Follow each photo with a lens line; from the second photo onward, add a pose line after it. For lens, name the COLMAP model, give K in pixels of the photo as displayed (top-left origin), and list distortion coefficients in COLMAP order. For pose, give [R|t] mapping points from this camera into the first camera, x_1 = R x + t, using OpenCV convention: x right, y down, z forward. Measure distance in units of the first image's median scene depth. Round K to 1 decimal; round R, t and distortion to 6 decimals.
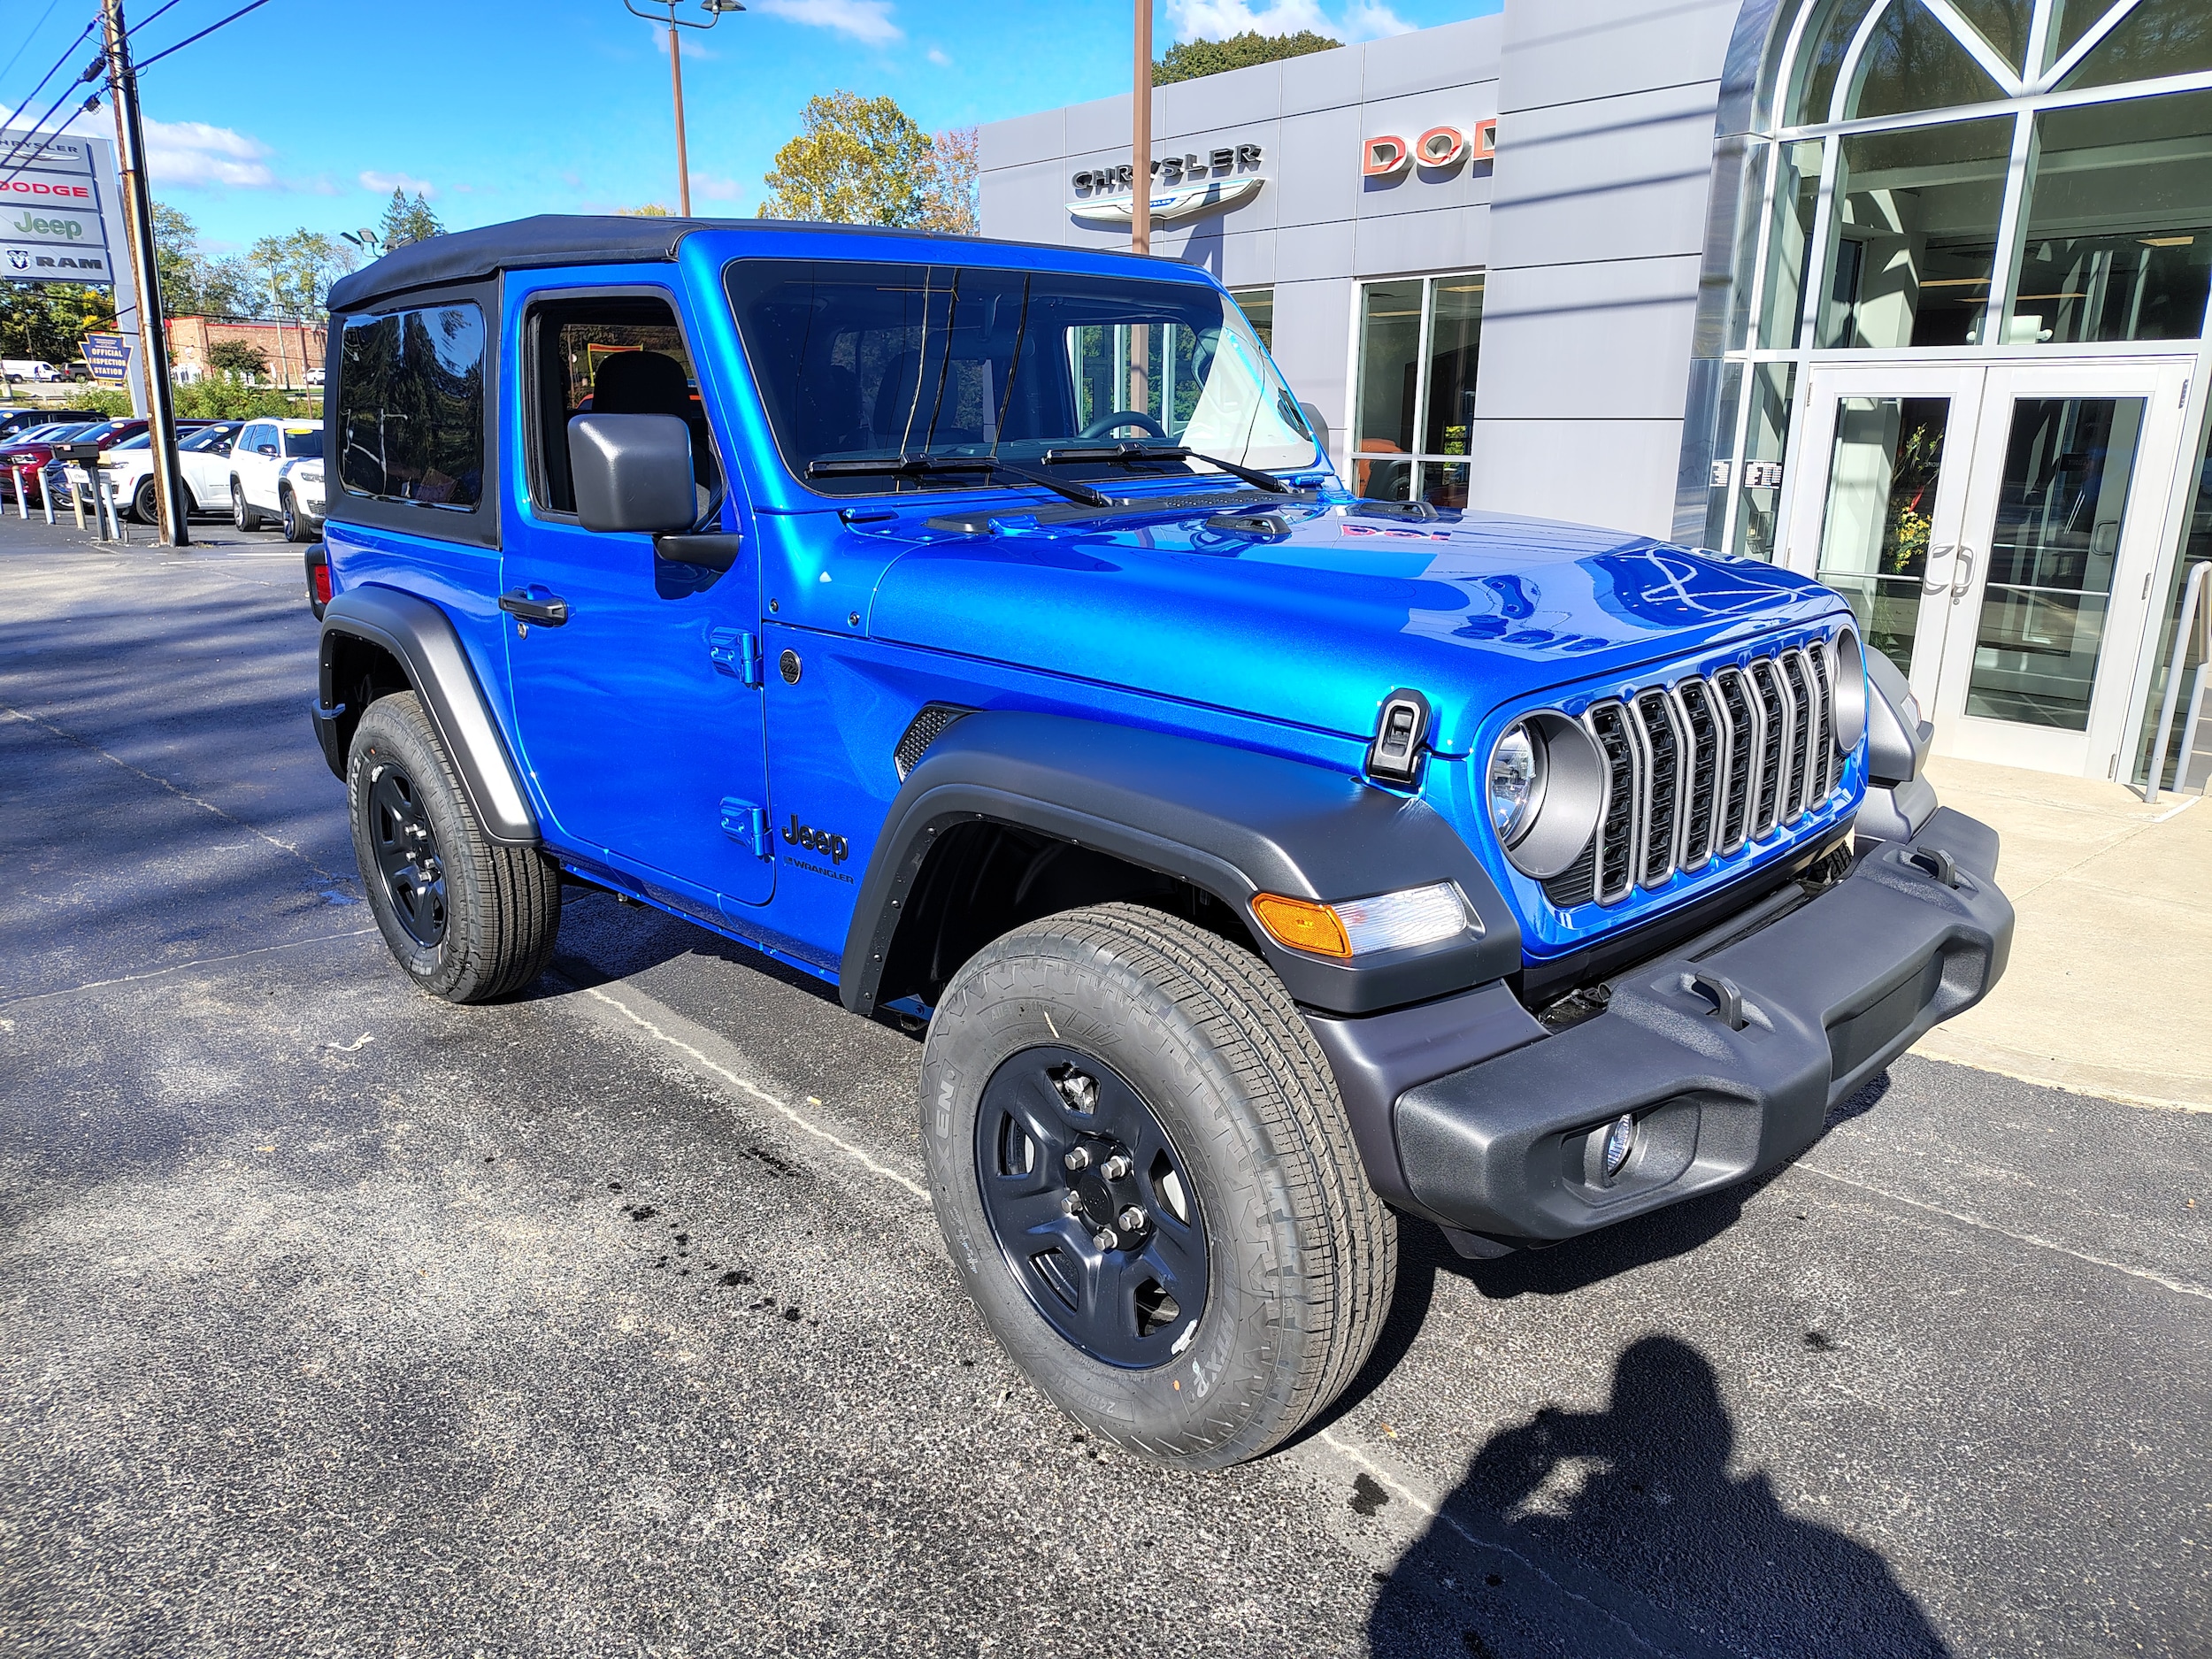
lens RADIAL K [[1498.2, 0, 1115.6], [0, 1498.2, 830.0], [0, 0, 1]] dist [0.065295, -0.085267]
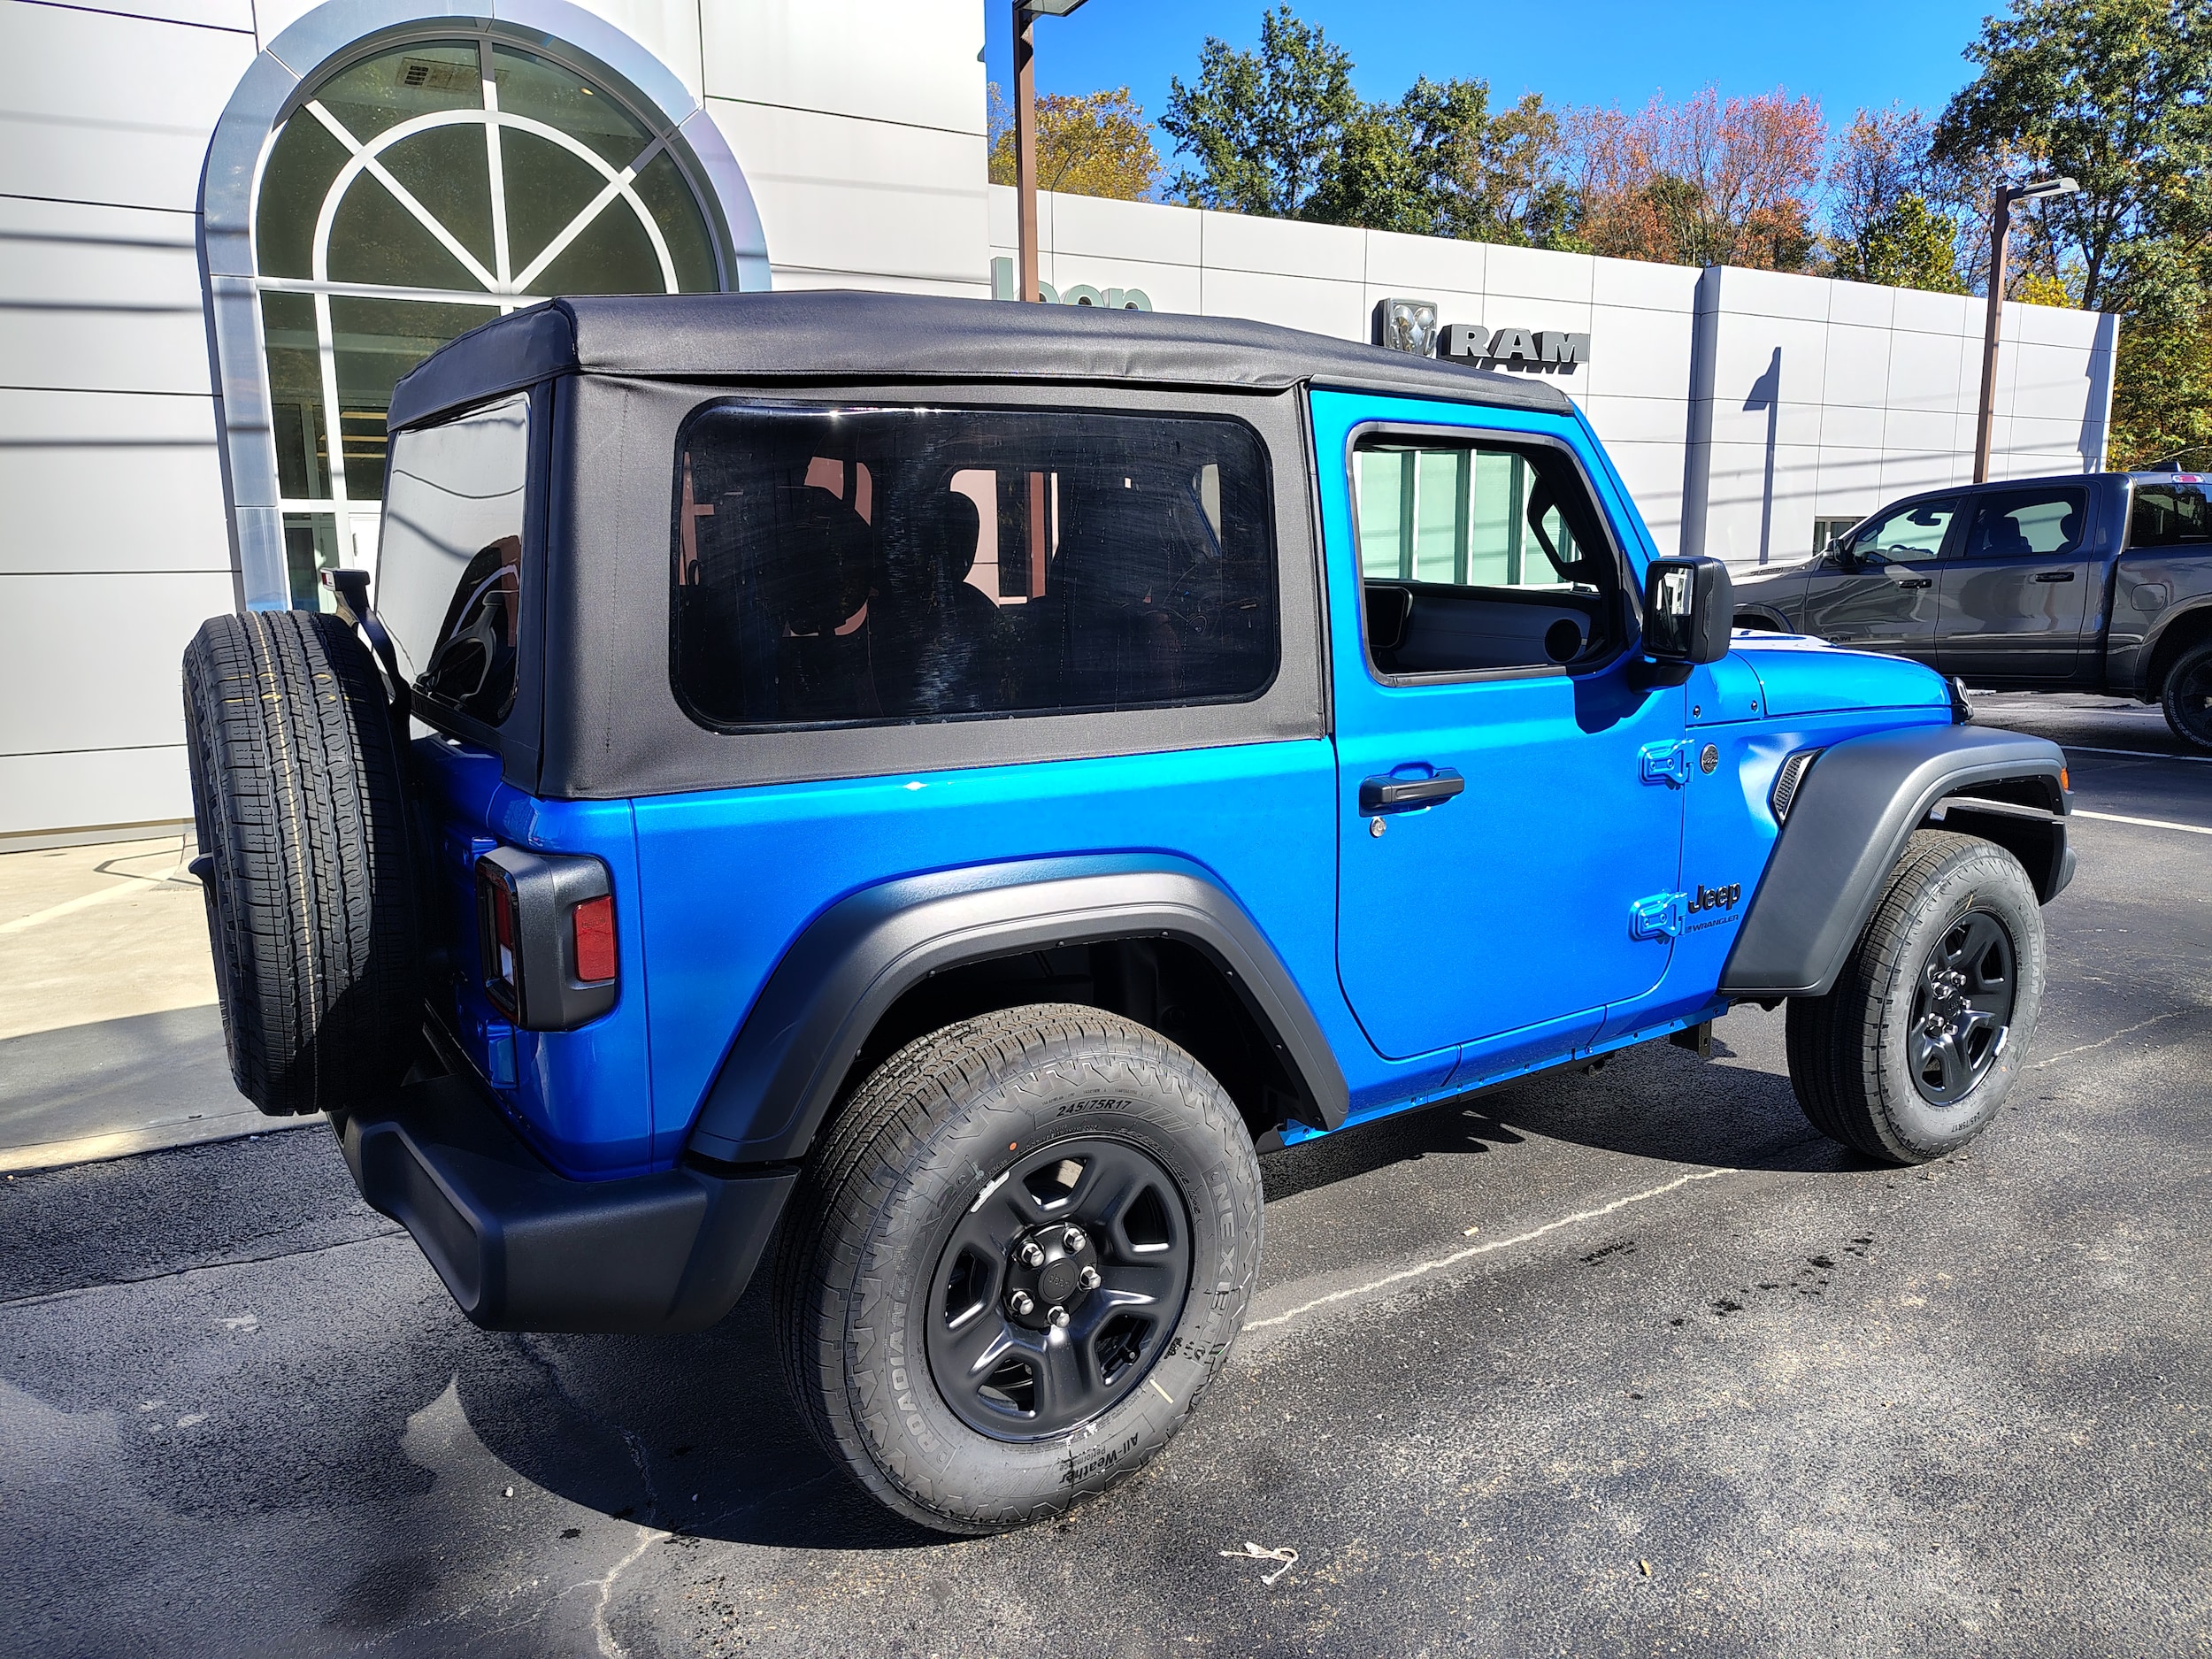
lens RADIAL K [[1498.2, 0, 1115.6], [0, 1498.2, 830.0], [0, 0, 1]] dist [0.065295, -0.085267]
pose [[0.202418, -0.172948, 0.963907, -1.236433], [0.273810, 0.955021, 0.113855, -0.263097], [-0.940242, 0.240881, 0.240668, 0.991861]]
